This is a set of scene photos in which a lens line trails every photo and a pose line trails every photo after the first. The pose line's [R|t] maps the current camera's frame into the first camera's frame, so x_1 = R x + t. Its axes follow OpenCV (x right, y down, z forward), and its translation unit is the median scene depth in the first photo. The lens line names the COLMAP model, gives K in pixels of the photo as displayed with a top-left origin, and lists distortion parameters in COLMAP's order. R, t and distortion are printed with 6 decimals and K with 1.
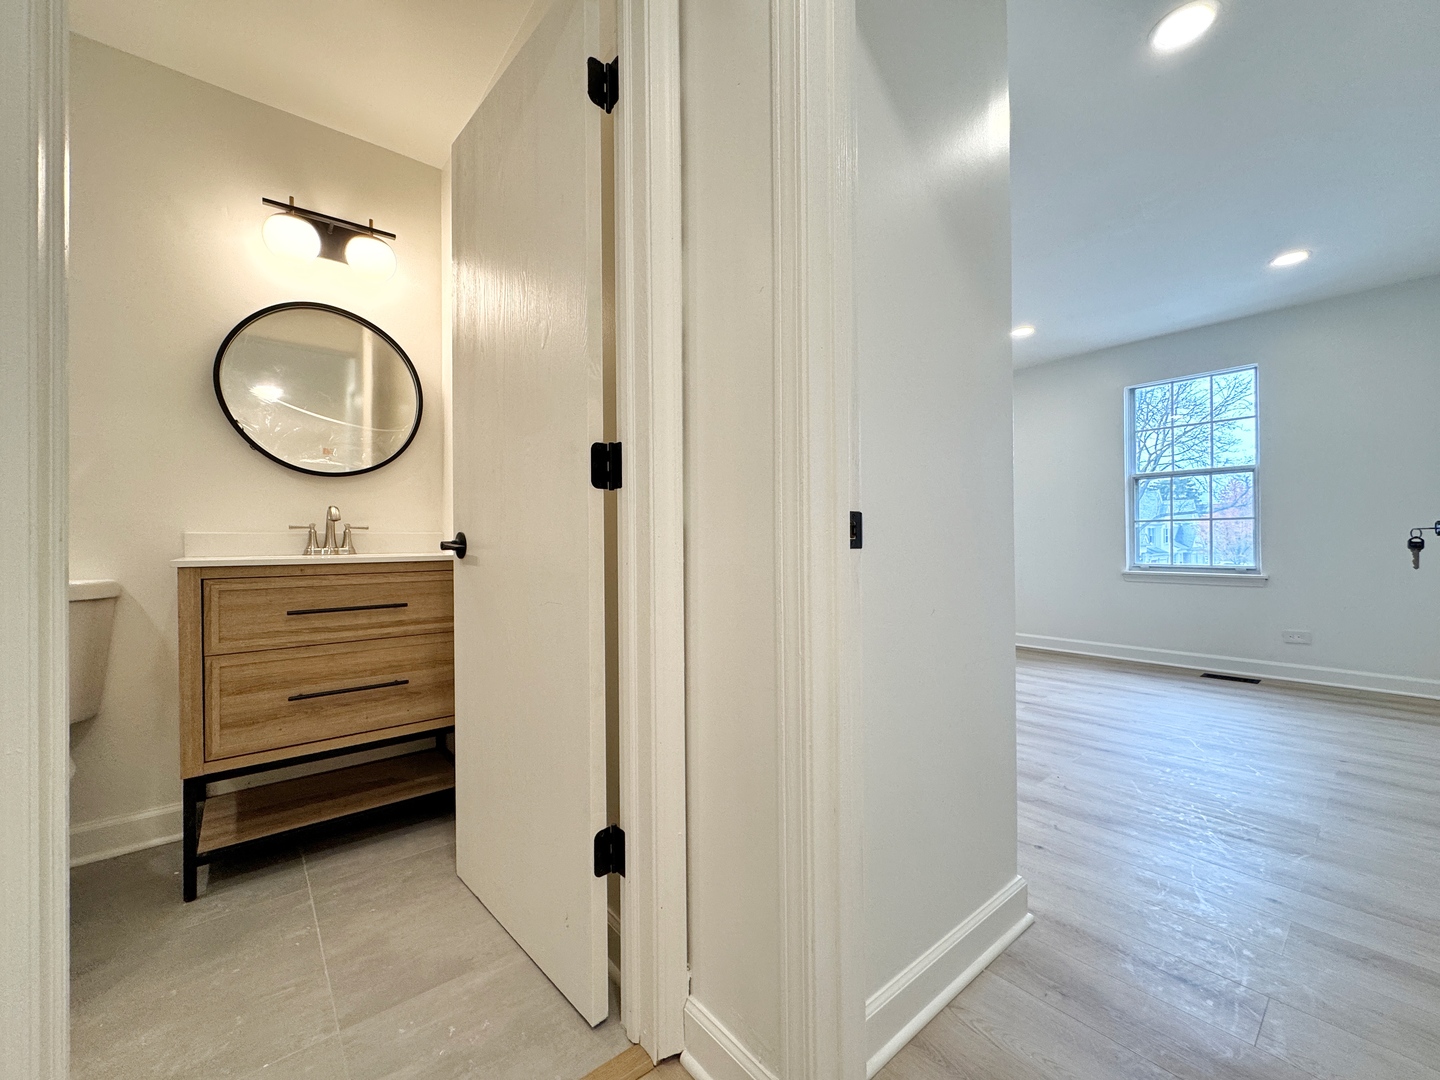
lens RADIAL K [[573.0, 0, 721.4], [0, 573.0, 538.1], [0, 0, 1]] dist [-0.003935, 0.000742]
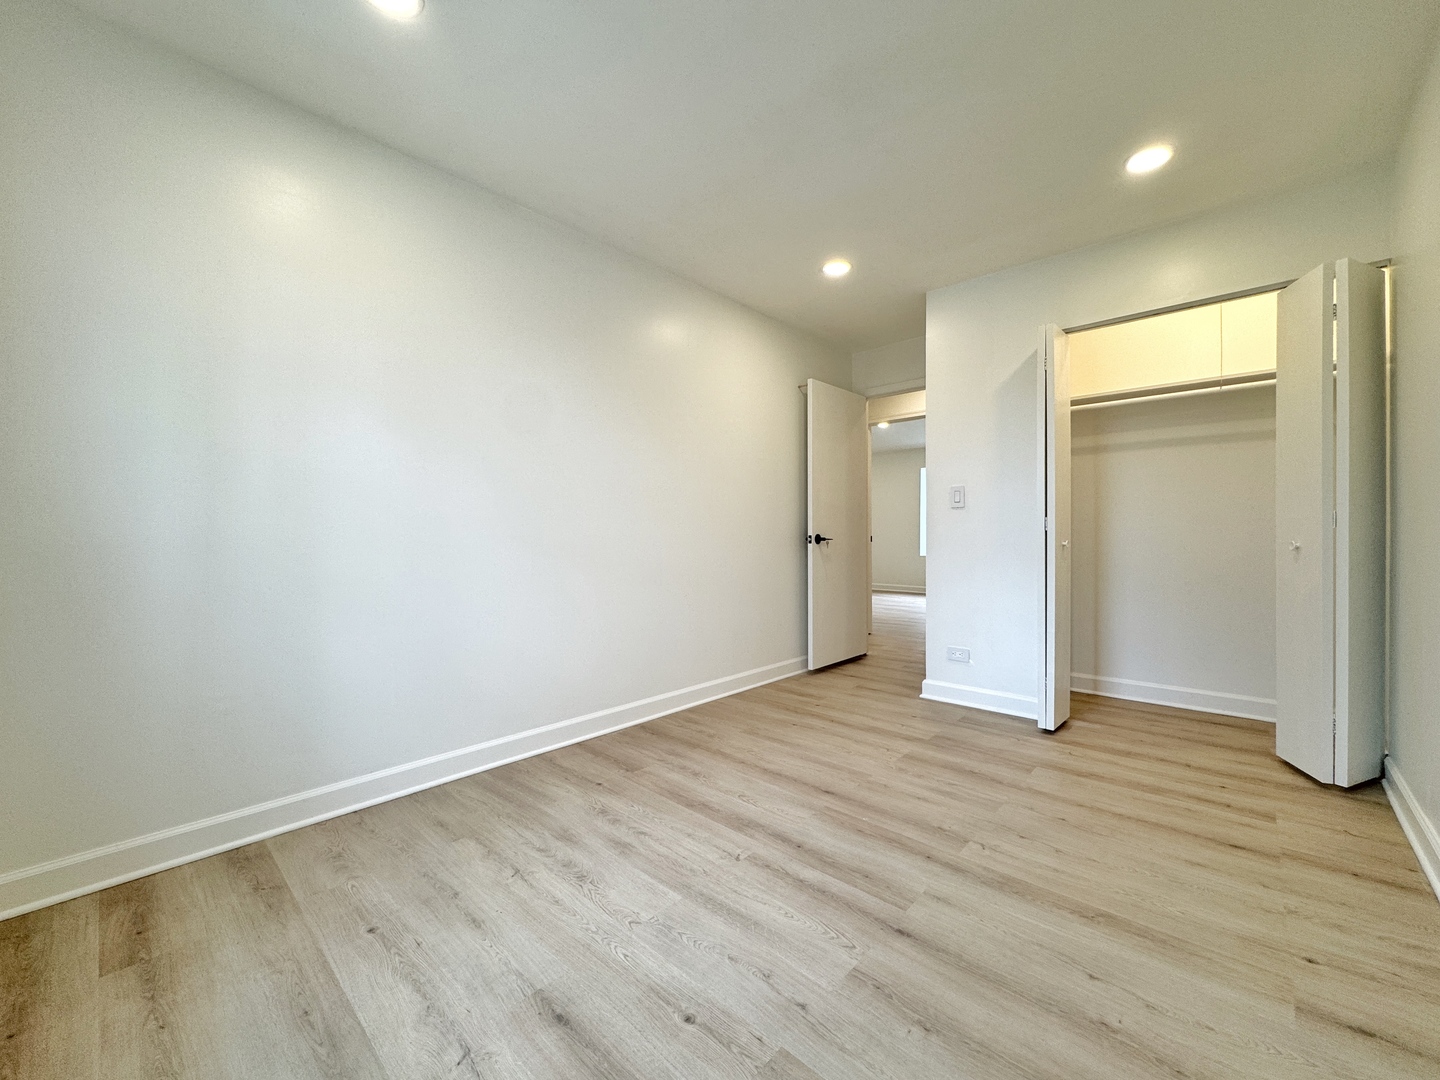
lens RADIAL K [[573.0, 0, 721.4], [0, 573.0, 538.1], [0, 0, 1]] dist [-0.003935, 0.000742]
pose [[-0.991792, 0.012014, -0.127300, 0.604547], [0.011672, 0.999926, 0.003434, -0.010516], [0.127332, 0.001920, -0.991858, 1.182680]]
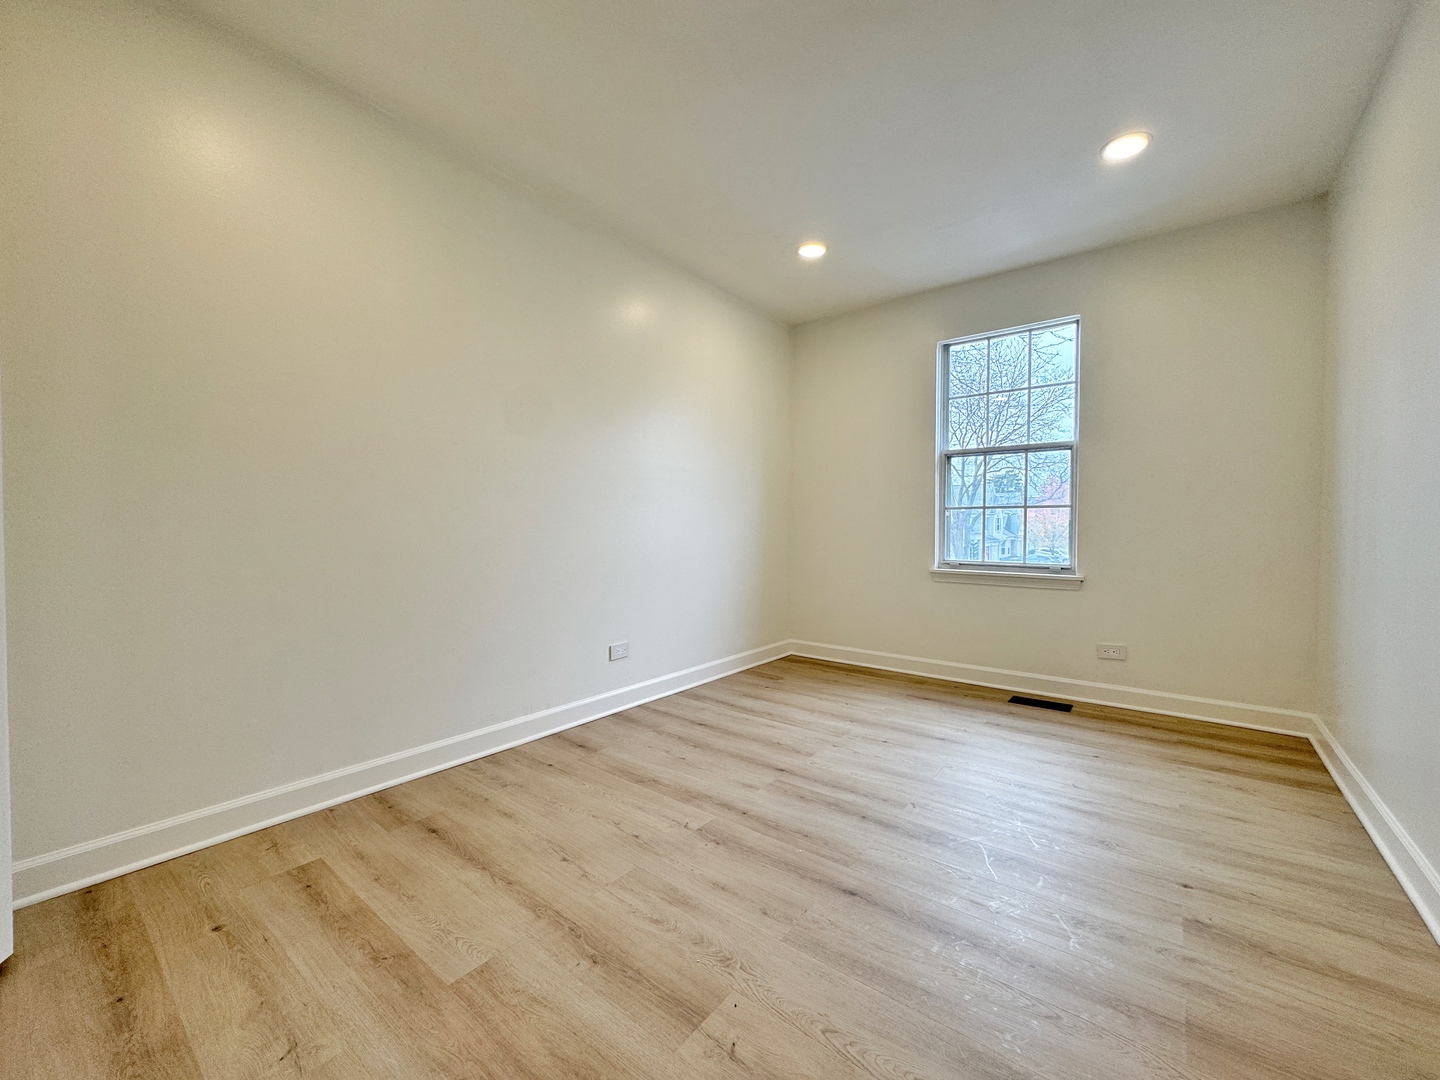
lens RADIAL K [[573.0, 0, 721.4], [0, 573.0, 538.1], [0, 0, 1]] dist [-0.003935, 0.000742]
pose [[0.978034, 0.006149, 0.208356, 0.269352], [-0.011749, 0.999602, 0.025648, -0.004315], [-0.208116, -0.027533, 0.977717, 0.298024]]
